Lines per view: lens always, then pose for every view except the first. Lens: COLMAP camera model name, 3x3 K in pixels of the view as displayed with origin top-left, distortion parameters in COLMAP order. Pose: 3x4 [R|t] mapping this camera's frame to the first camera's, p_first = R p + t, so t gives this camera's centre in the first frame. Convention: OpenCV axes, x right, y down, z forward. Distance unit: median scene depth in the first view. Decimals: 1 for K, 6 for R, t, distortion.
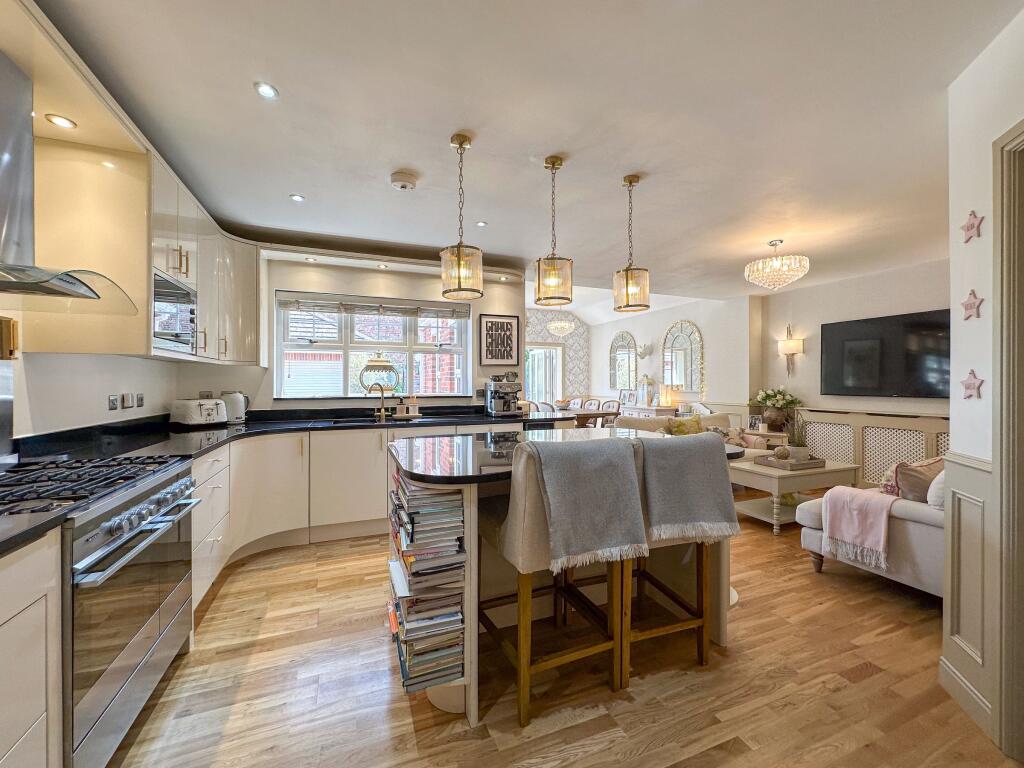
lens RADIAL K [[415.2, 0, 509.2], [0, 415.2, 382.9], [0, 0, 1]] dist [0.003992, 0.000208]
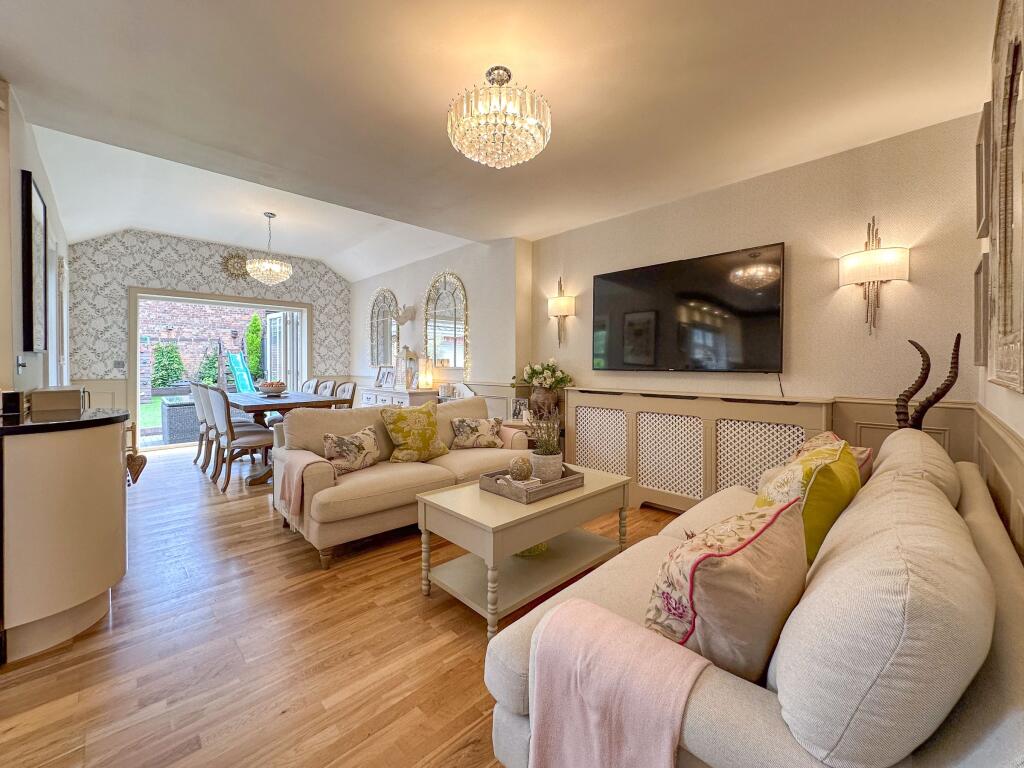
lens RADIAL K [[415.2, 0, 509.2], [0, 415.2, 369.9], [0, 0, 1]] dist [0.003992, 0.000208]
pose [[0.924735, -0.002864, 0.380601, 0.498045], [-0.002204, 0.999915, 0.012879, 0.029072], [-0.380605, -0.012749, 0.924650, 0.561082]]
